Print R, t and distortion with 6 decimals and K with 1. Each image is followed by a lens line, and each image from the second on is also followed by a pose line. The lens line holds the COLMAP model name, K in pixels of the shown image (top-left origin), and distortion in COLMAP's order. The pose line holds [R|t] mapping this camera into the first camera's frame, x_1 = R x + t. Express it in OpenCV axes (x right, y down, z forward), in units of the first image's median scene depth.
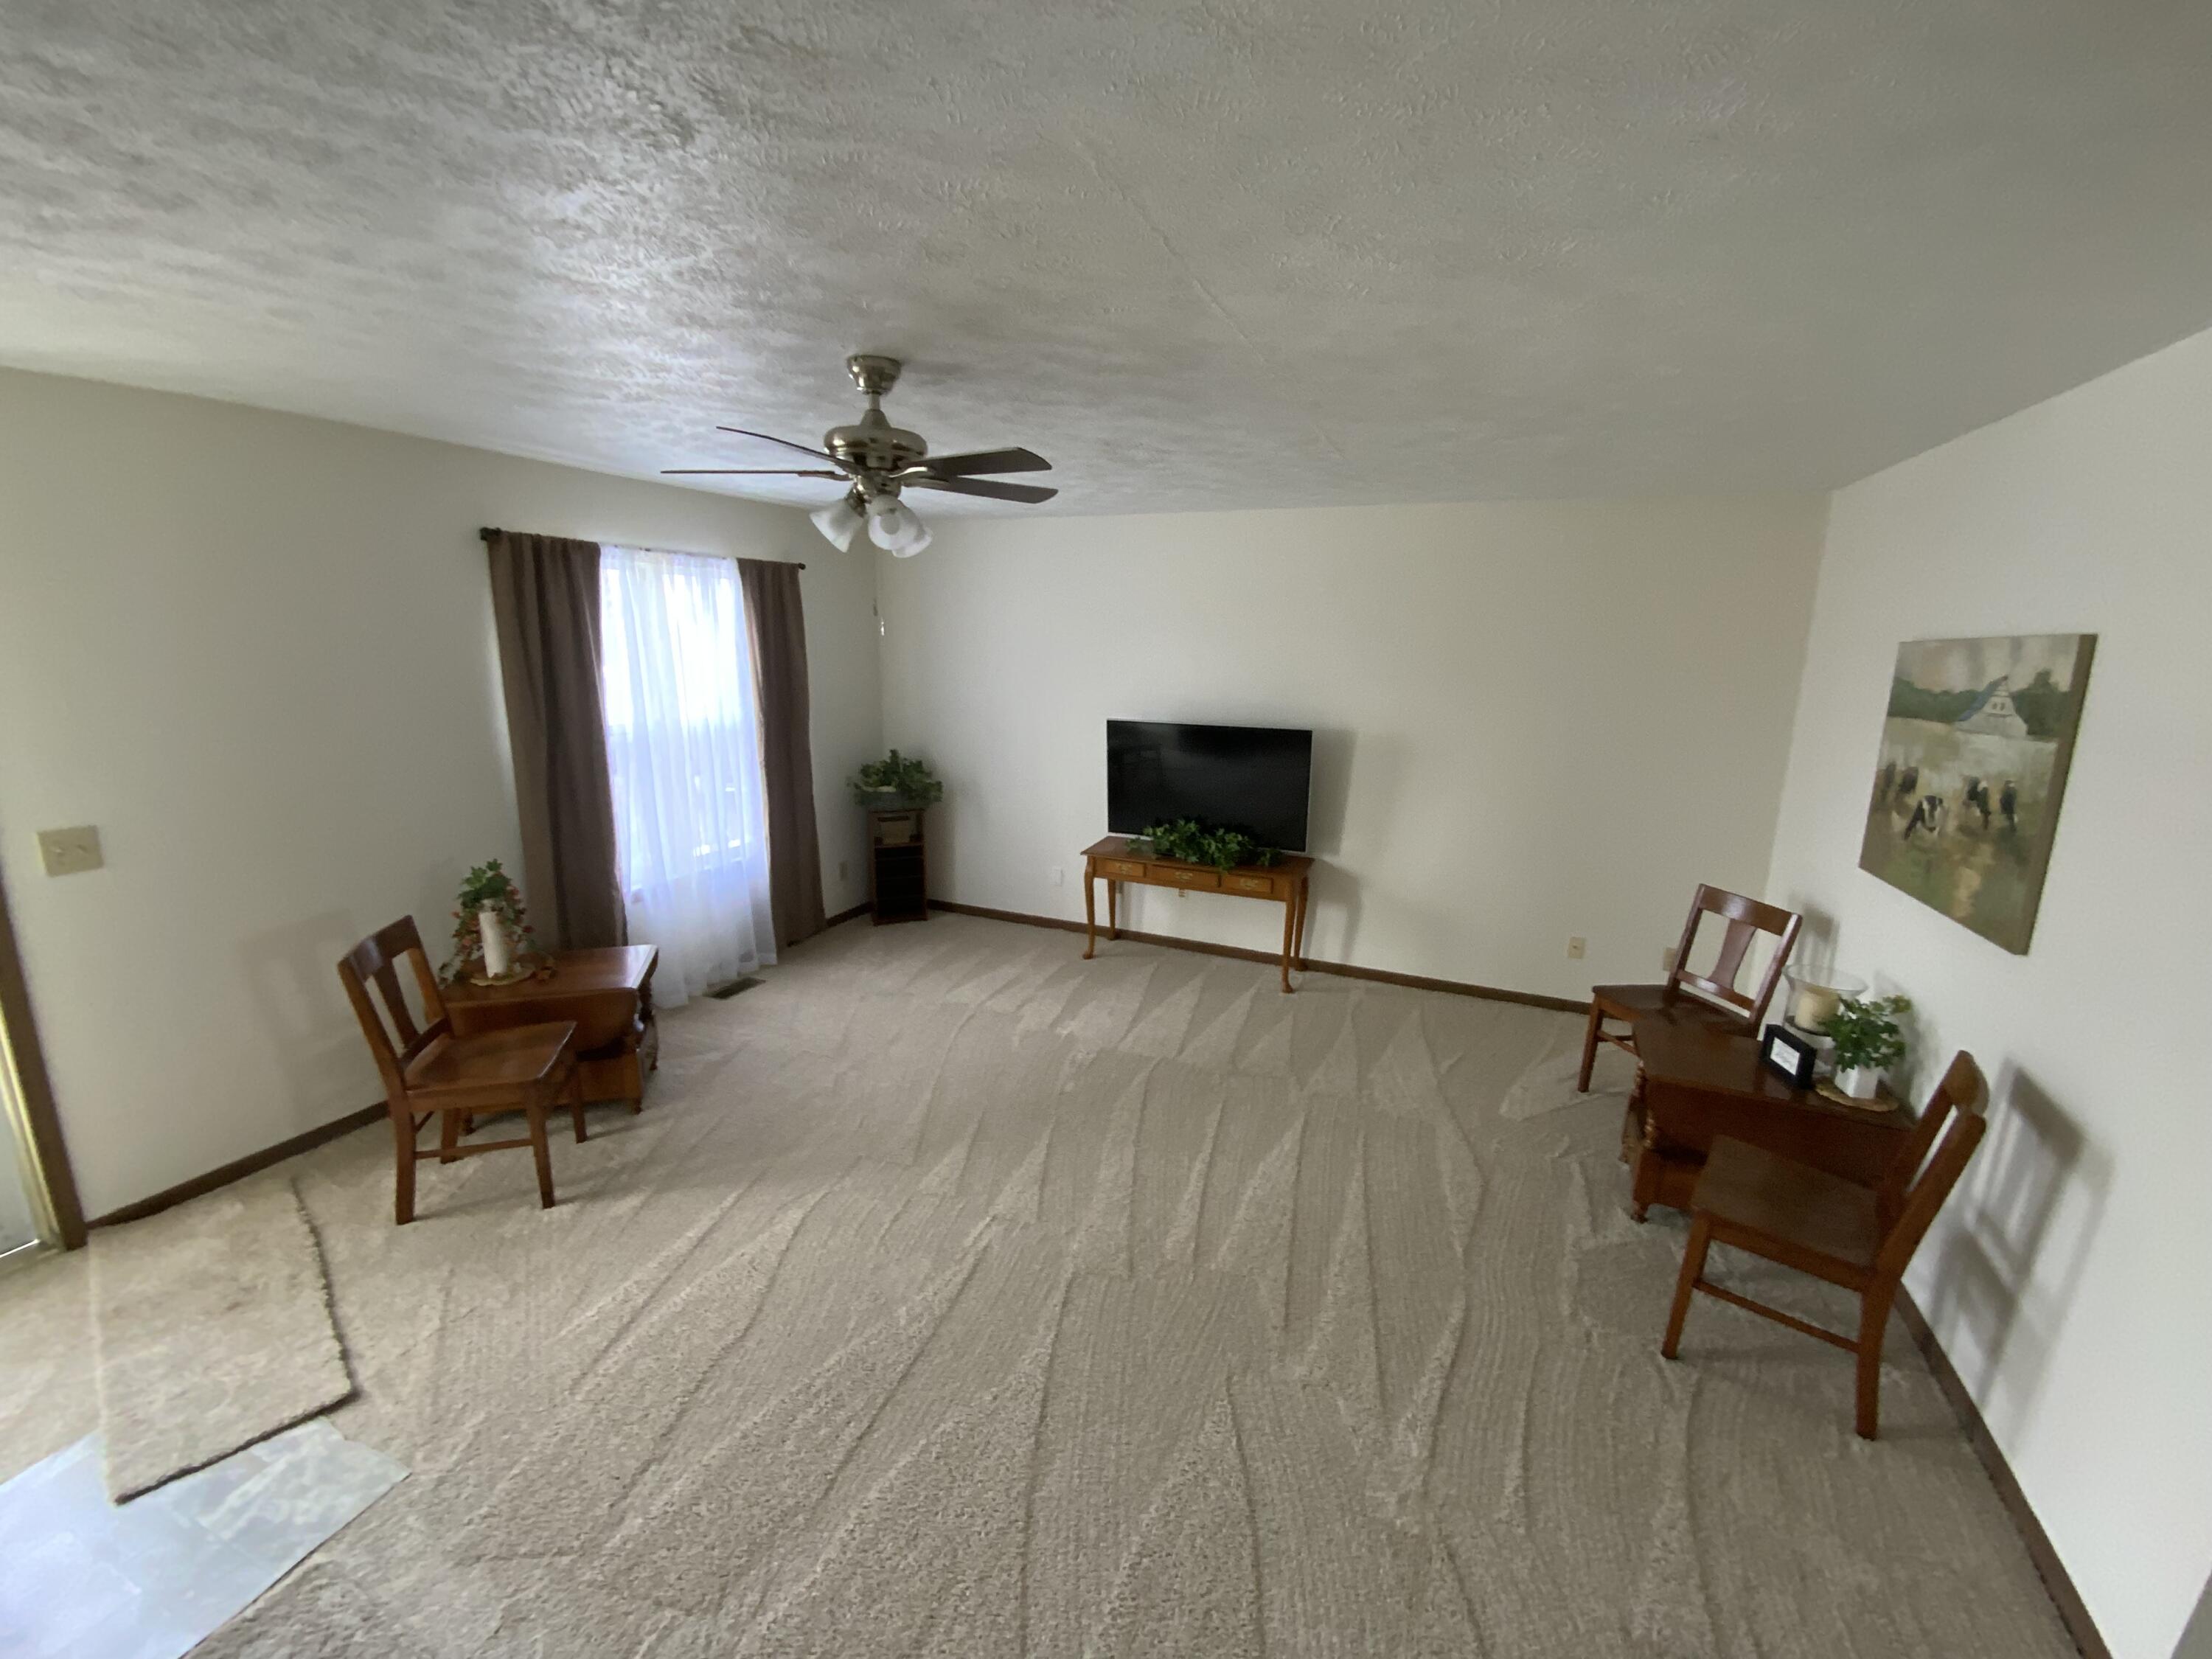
lens RADIAL K [[891.3, 0, 1107.2], [0, 891.3, 832.2], [0, 0, 1]] dist [0.011942, -0.010398]
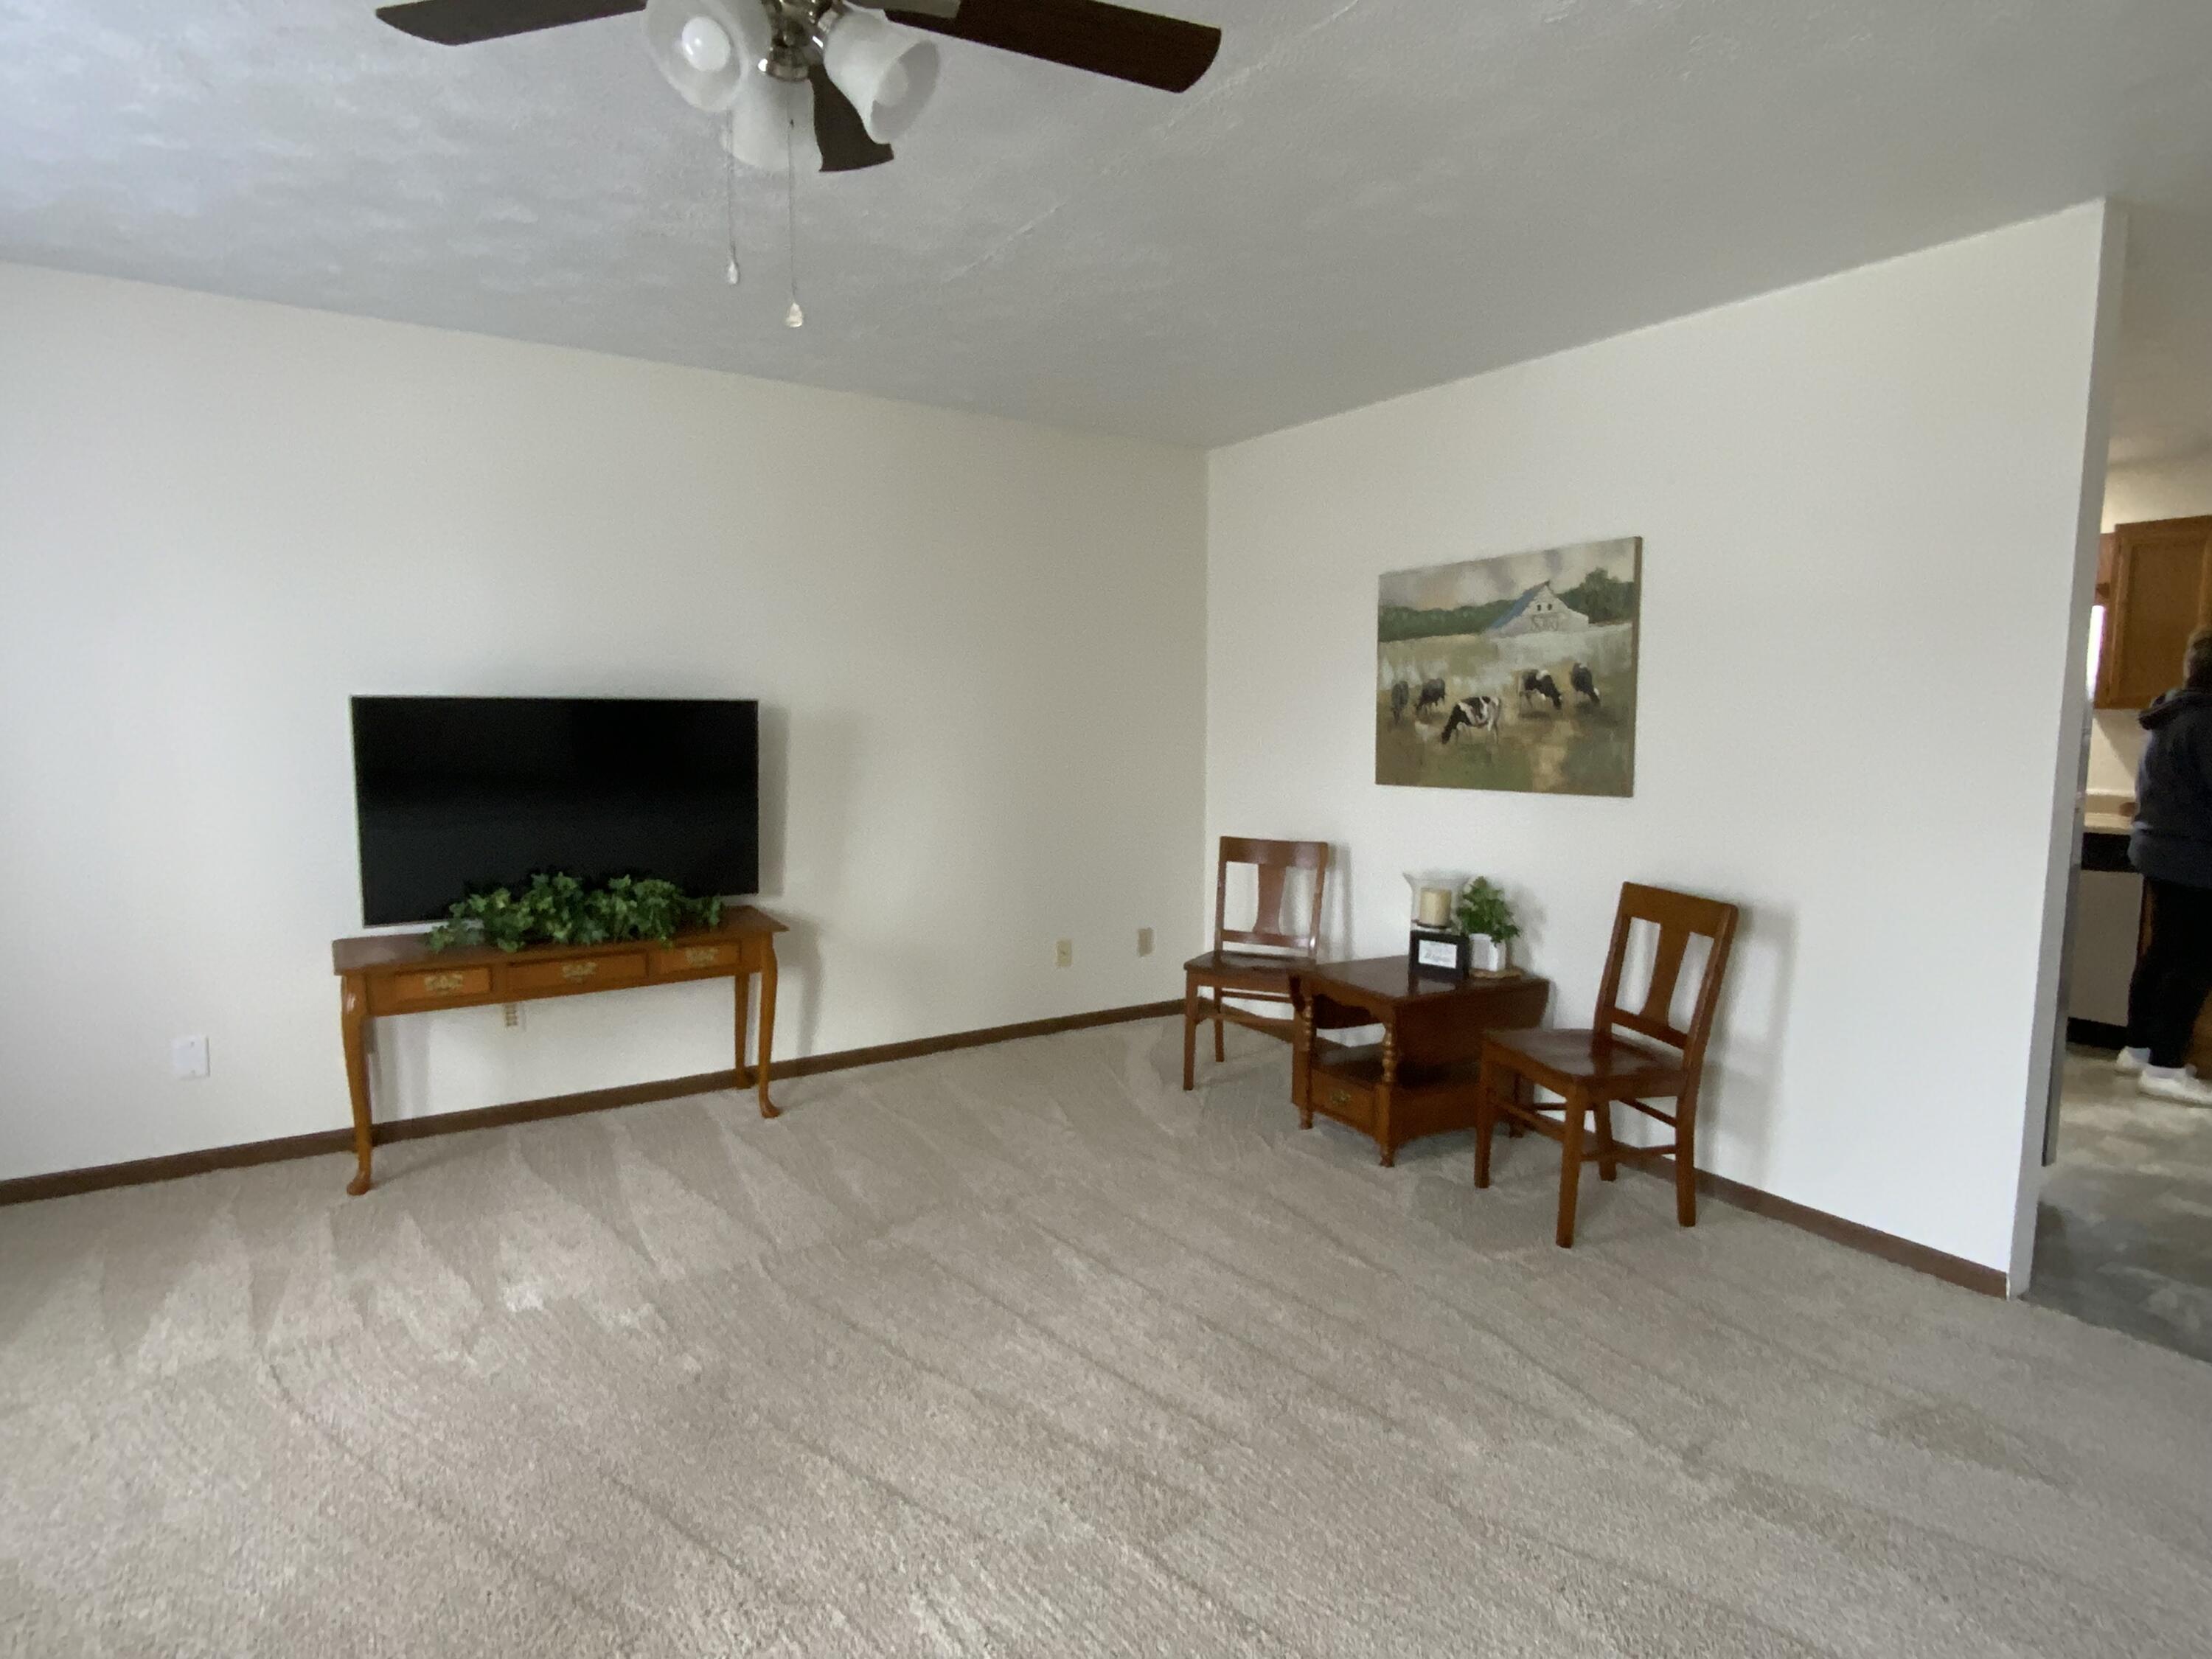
lens RADIAL K [[1197.8, 0, 1107.3], [0, 1197.8, 840.2], [0, 0, 1]] dist [0.048606, -0.044152]
pose [[0.561064, -0.105198, 0.821061, -0.570398], [0.180926, 0.983494, 0.002376, 0.046605], [-0.807758, 0.147218, 0.570836, 0.482183]]
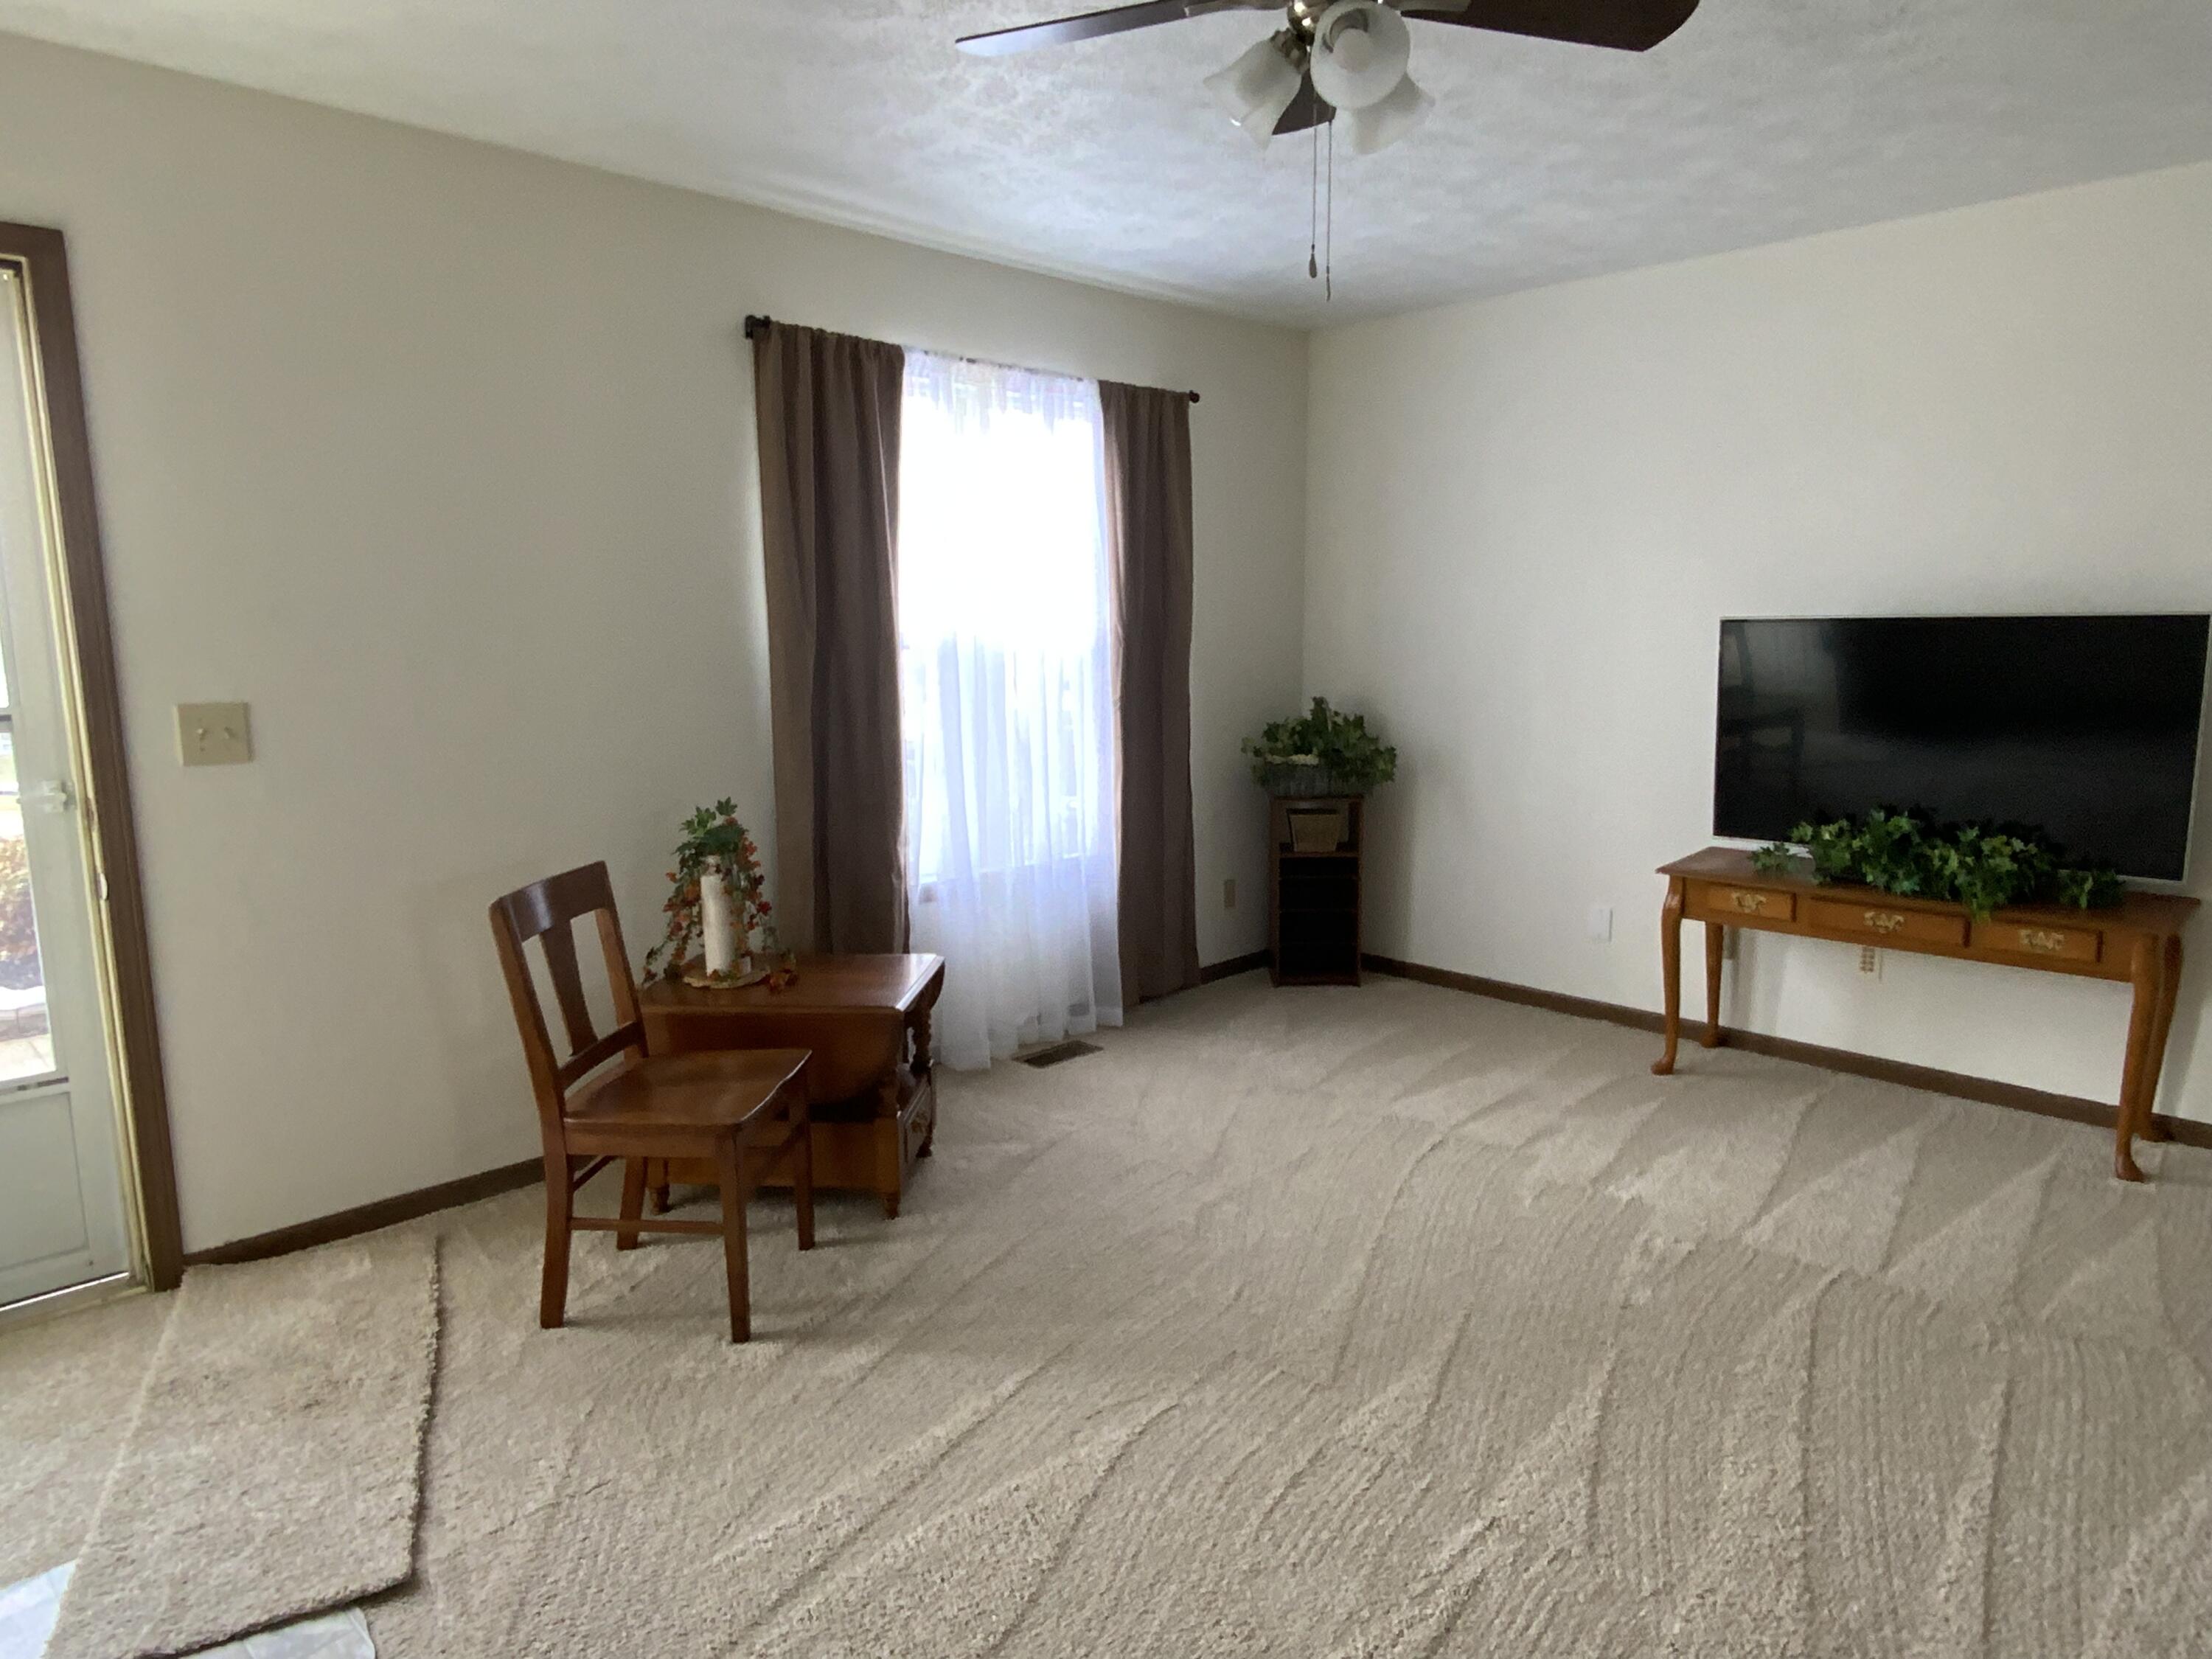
lens RADIAL K [[1339.9, 0, 1111.0], [0, 1339.9, 836.6], [0, 0, 1]] dist [0.026808, -0.033191]
pose [[0.926625, 0.032905, -0.374545, -0.057155], [-0.055633, 0.997197, -0.050030, 0.107765], [0.371849, 0.067196, 0.925858, 0.221391]]
